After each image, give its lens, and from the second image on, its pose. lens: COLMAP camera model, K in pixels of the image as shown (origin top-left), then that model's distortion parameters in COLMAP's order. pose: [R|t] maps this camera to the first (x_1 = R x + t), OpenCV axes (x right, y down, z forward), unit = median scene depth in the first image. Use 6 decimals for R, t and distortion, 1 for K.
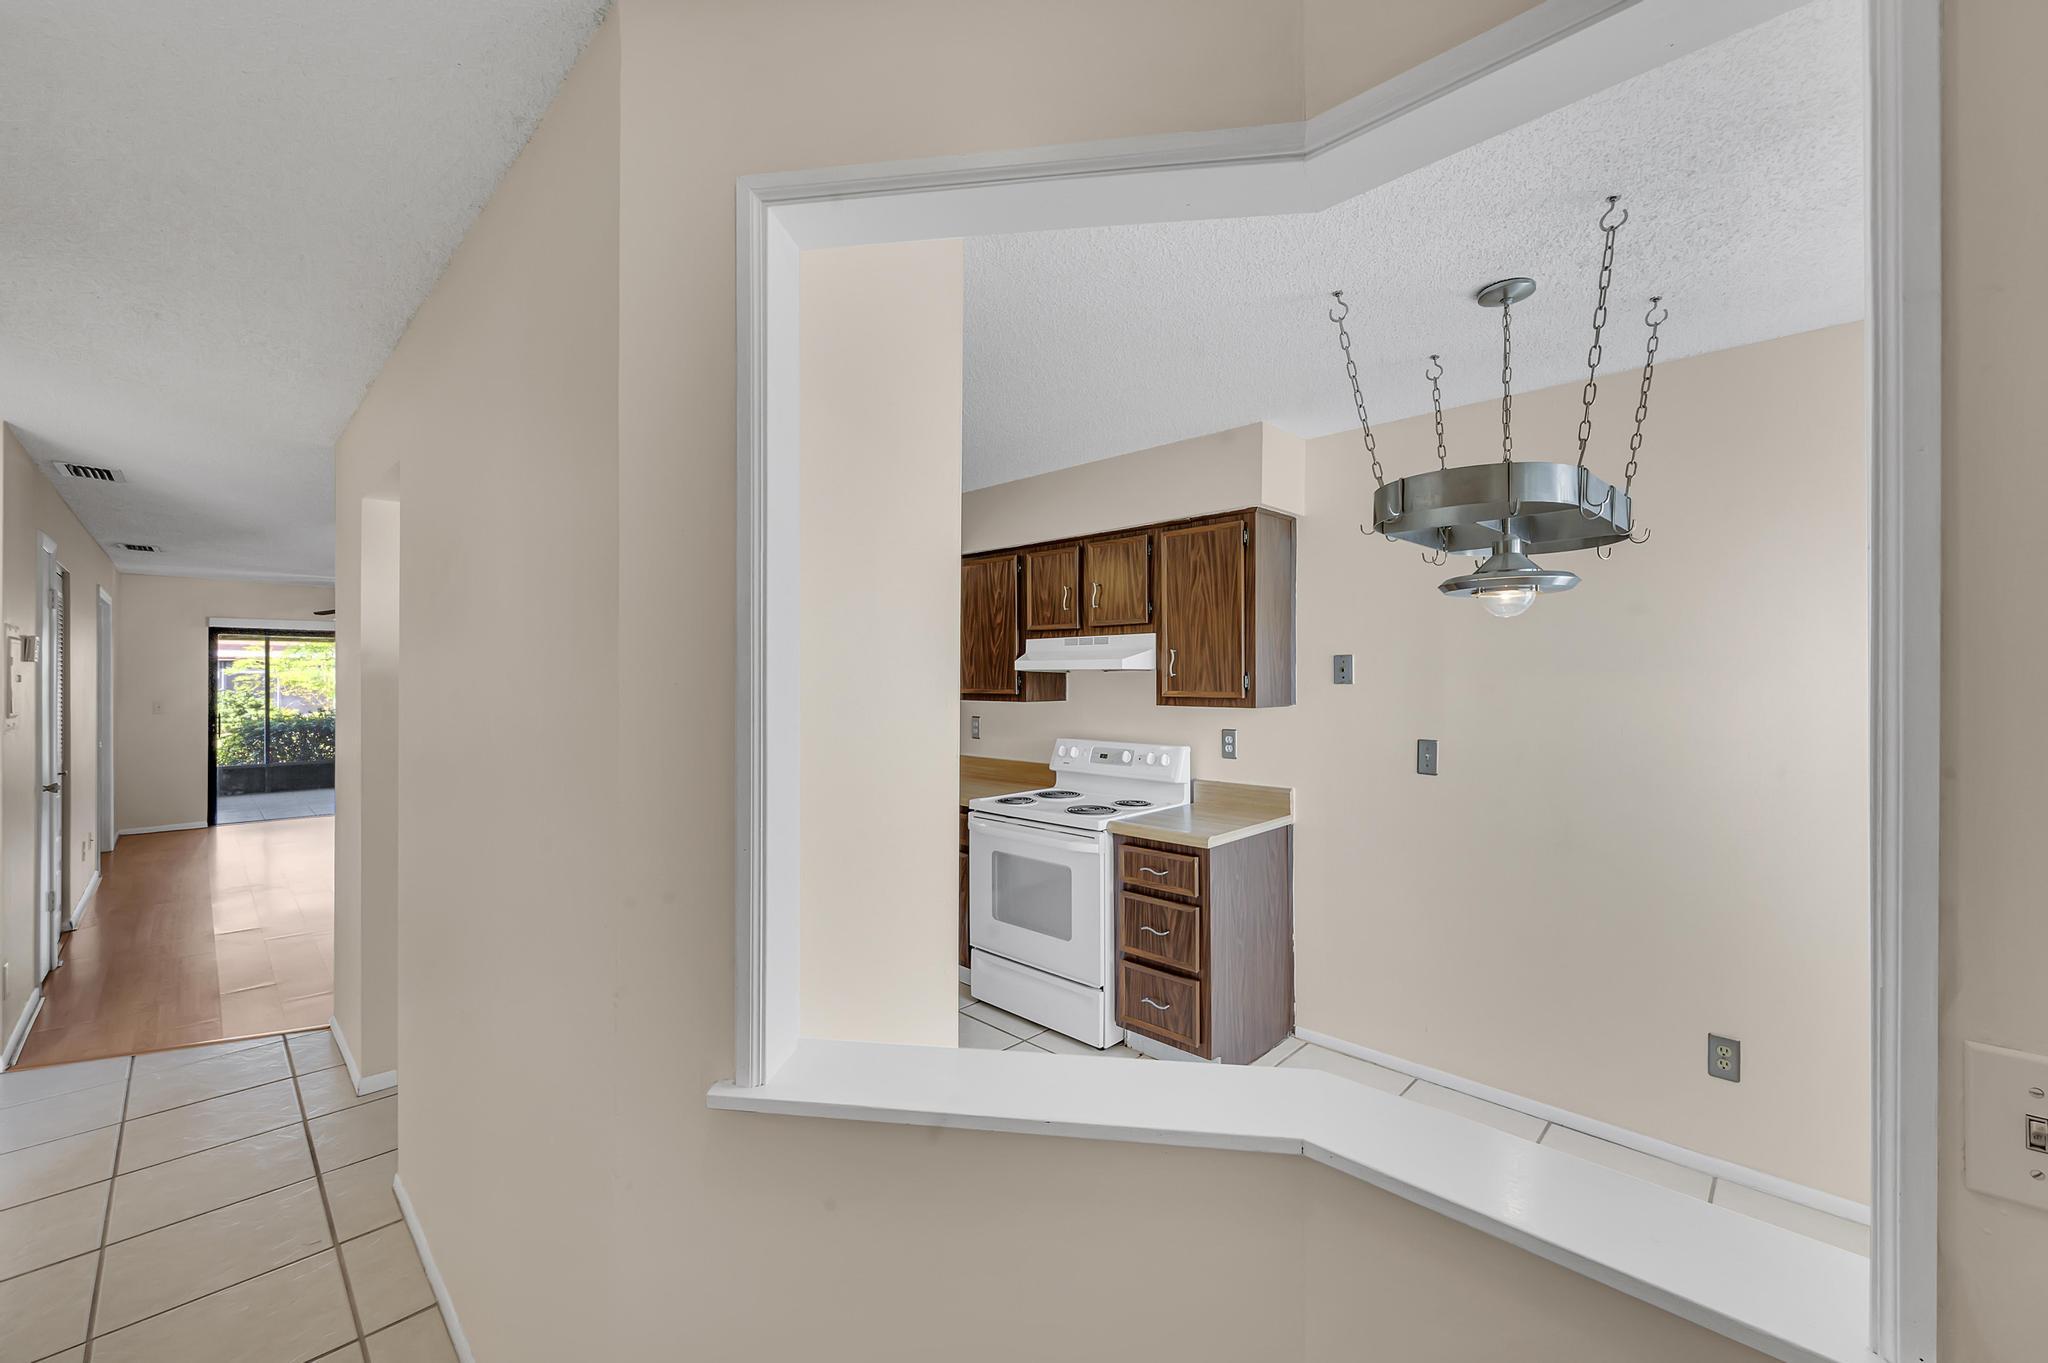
lens RADIAL K [[810.8, 0, 1028.3], [0, 810.8, 679.8], [0, 0, 1]] dist [-0.003446, 0.001191]
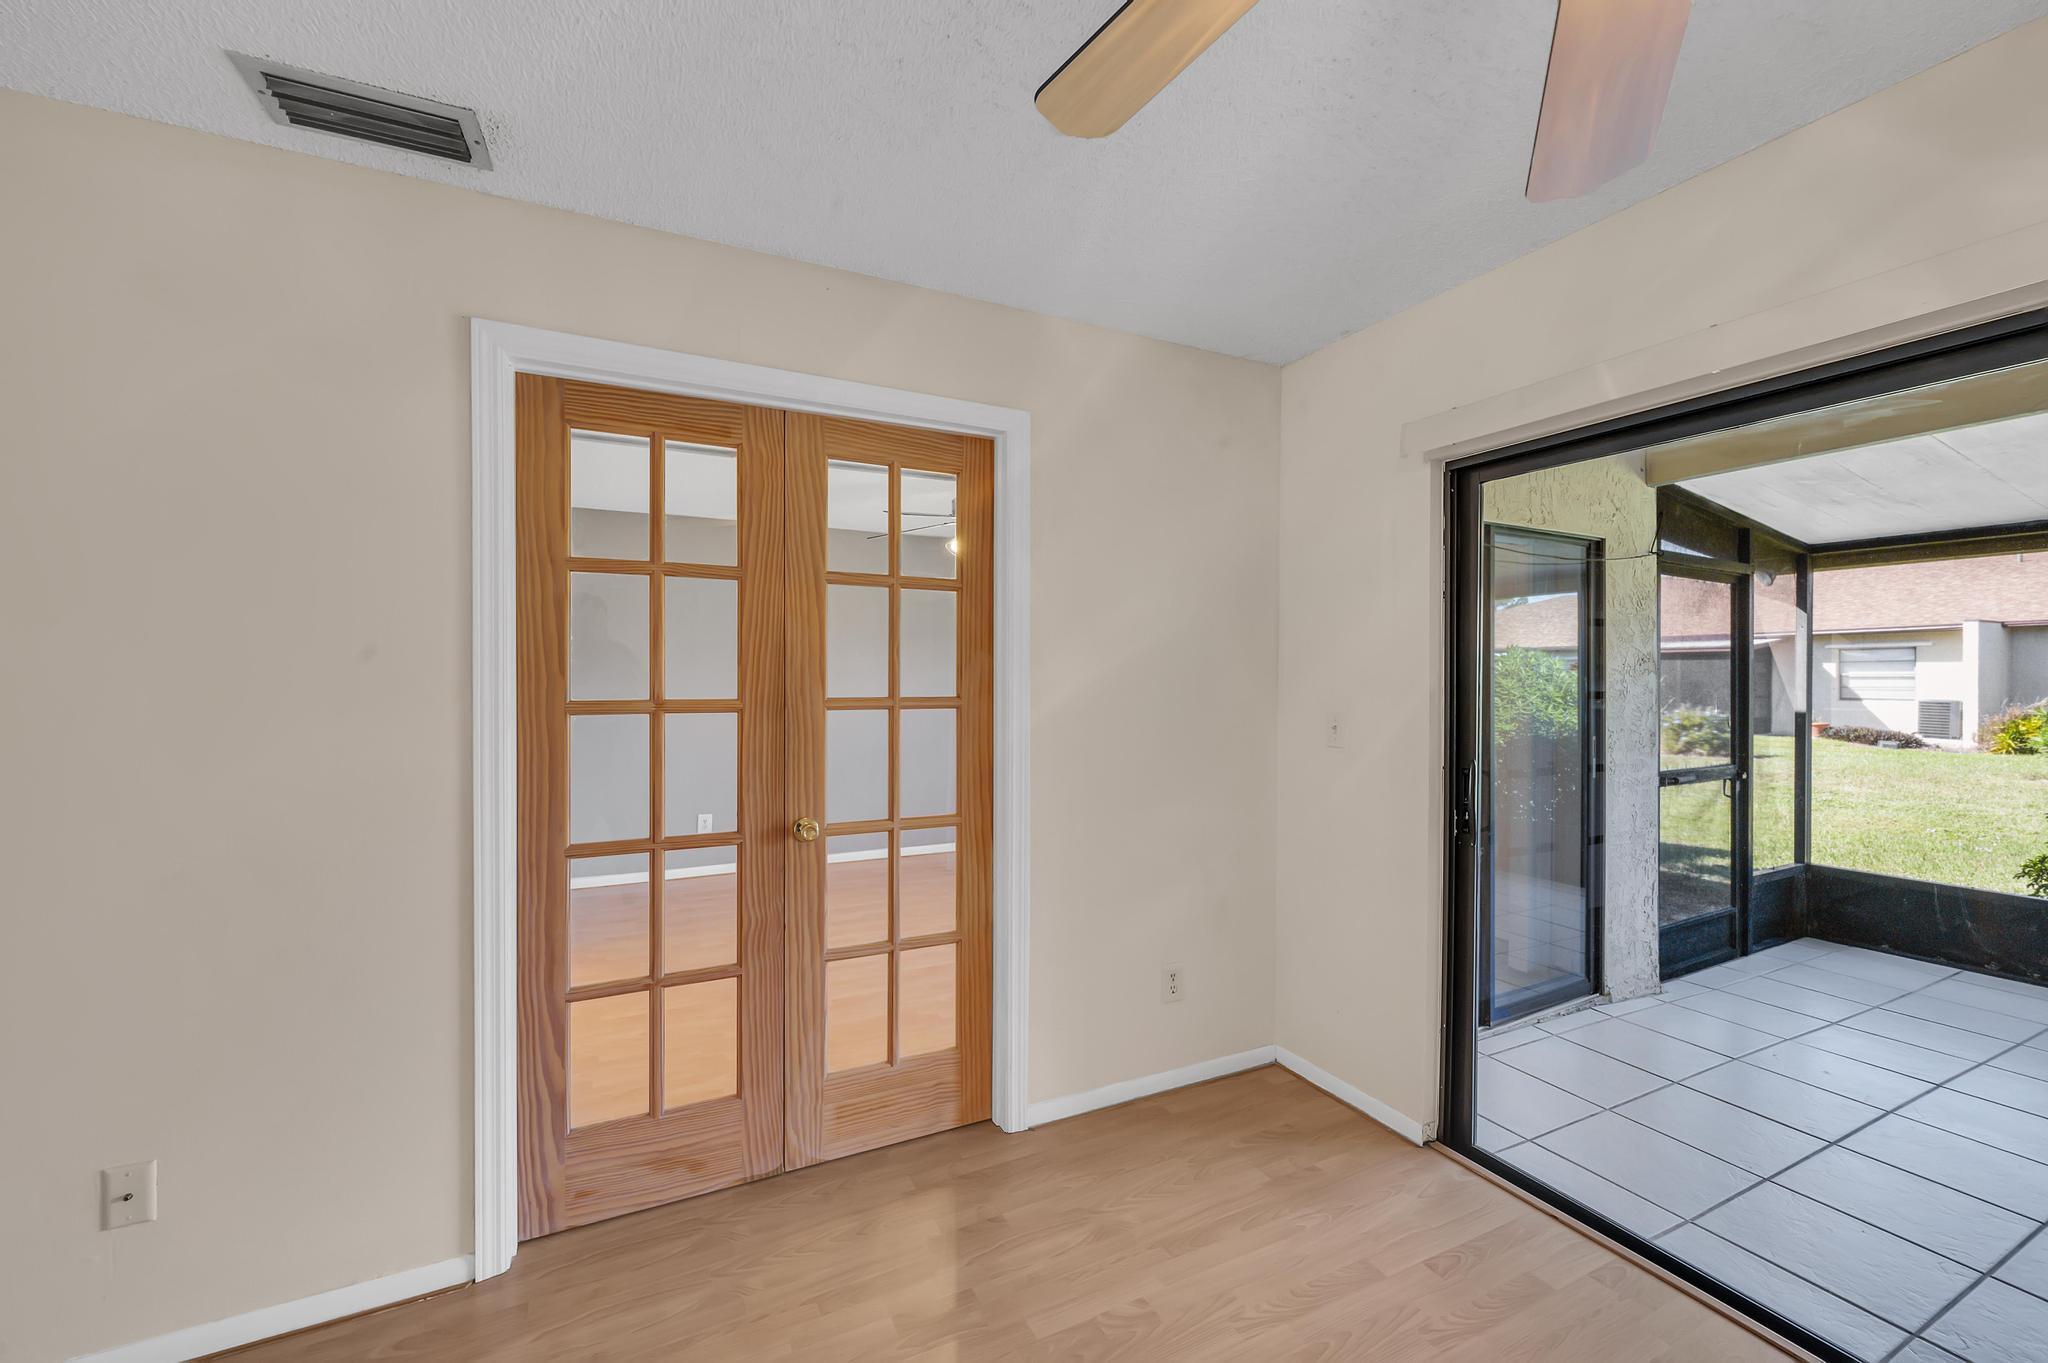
lens RADIAL K [[810.8, 0, 1032.4], [0, 810.8, 687.5], [0, 0, 1]] dist [-0.003446, 0.001191]
pose [[-0.332020, 0.012378, -0.943191, -1.413370], [-0.002682, 0.999897, 0.014066, 0.024813], [0.943269, 0.007200, -0.331953, 1.965780]]
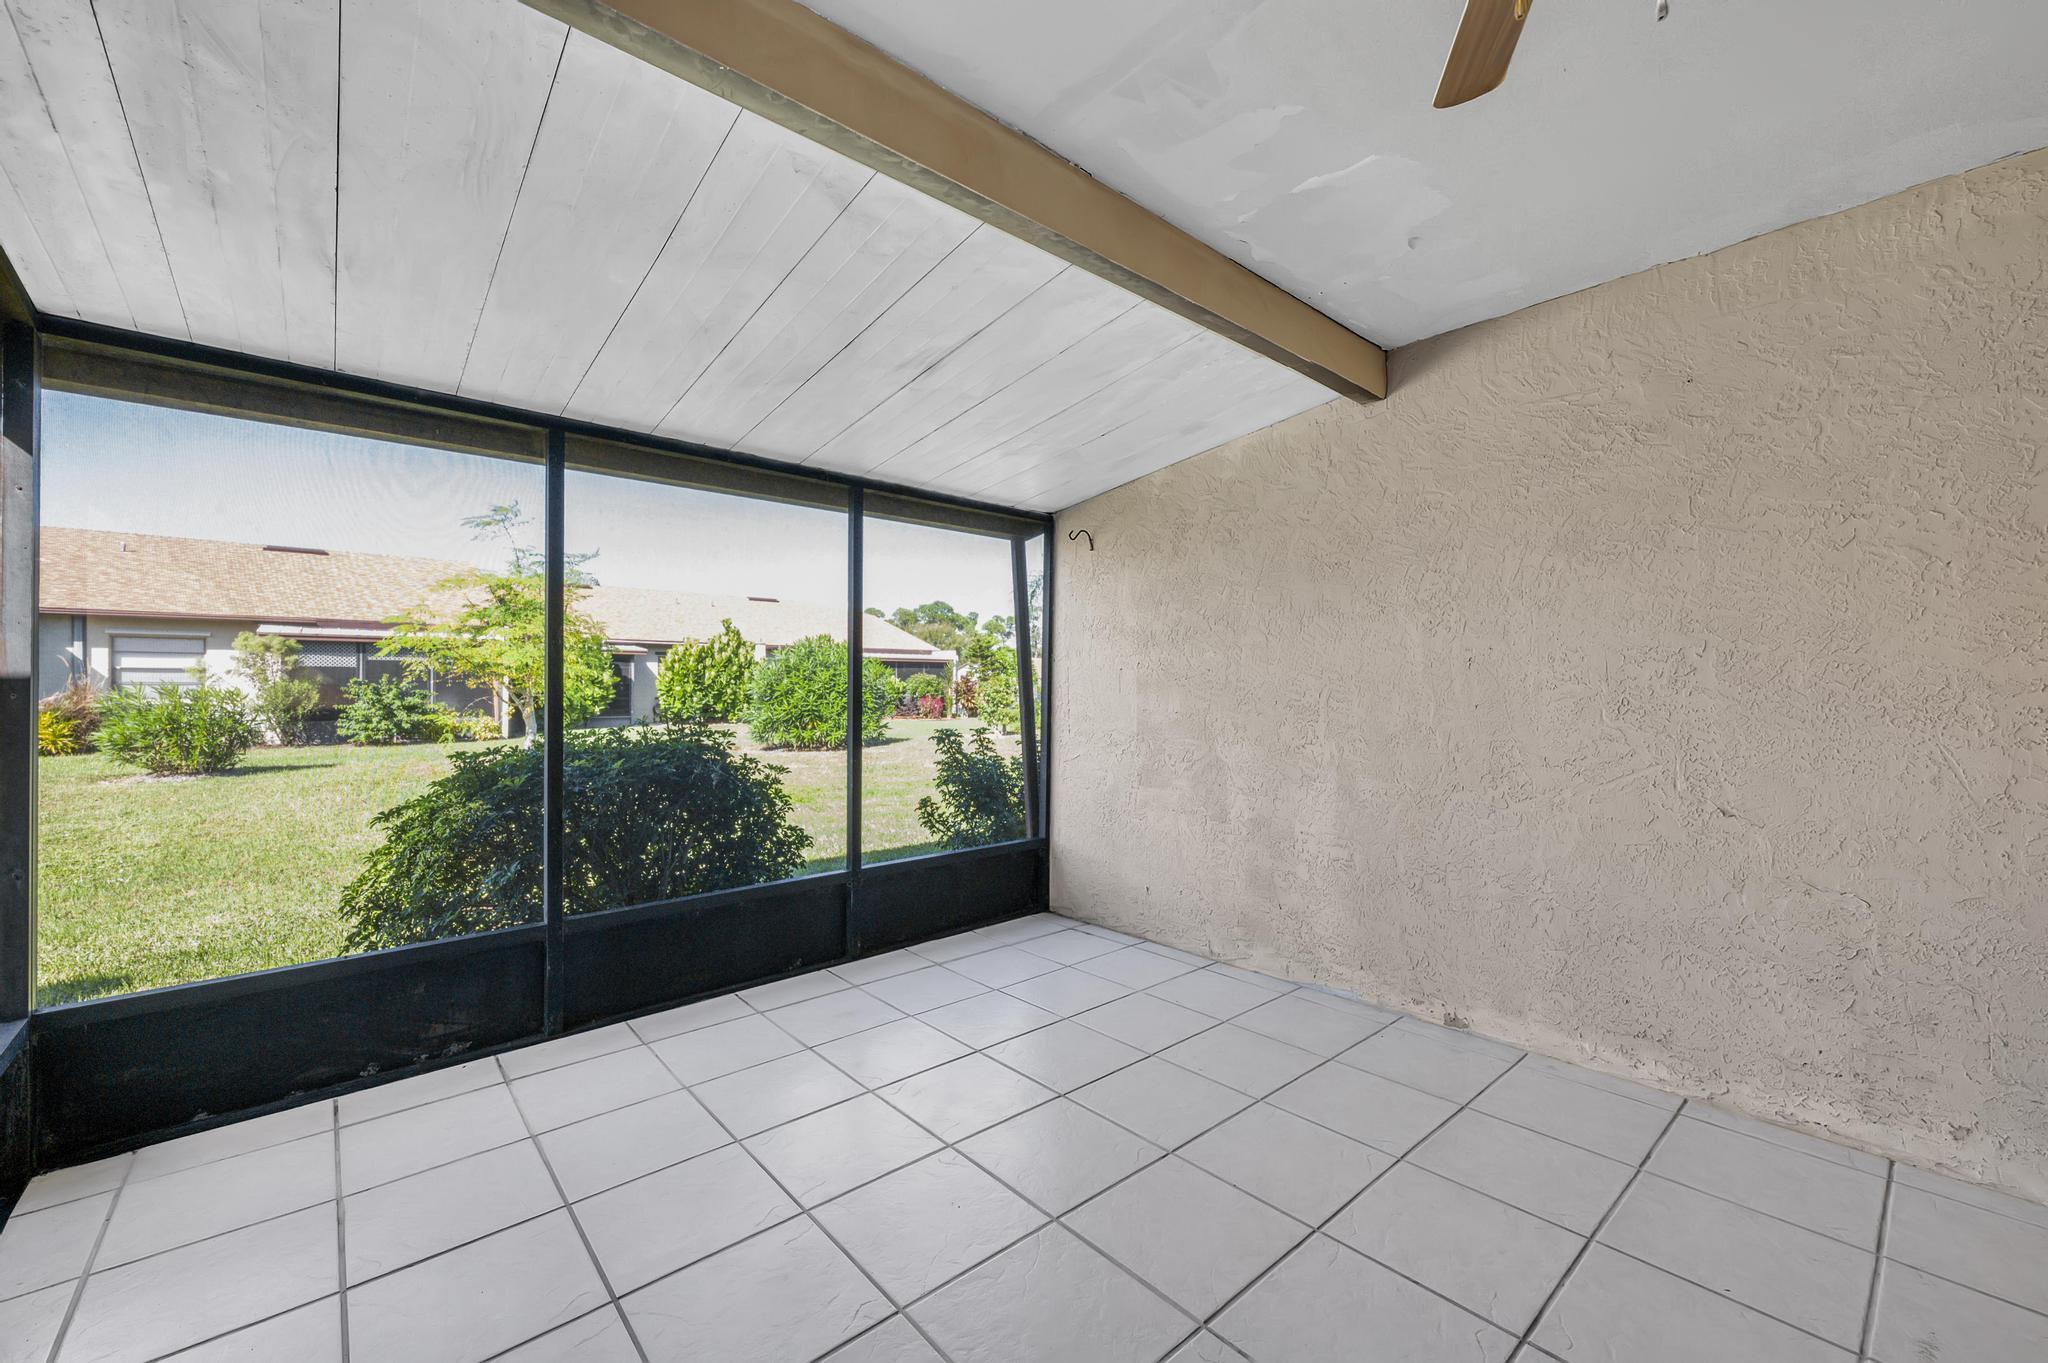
lens RADIAL K [[810.8, 0, 1015.3], [0, 810.8, 675.5], [0, 0, 1]] dist [-0.003446, 0.001191]
pose [[0.995182, 0.000777, -0.098042, -2.208303], [-0.001933, 0.999930, -0.011697, 0.075843], [0.098026, 0.011830, 0.995114, 2.172216]]
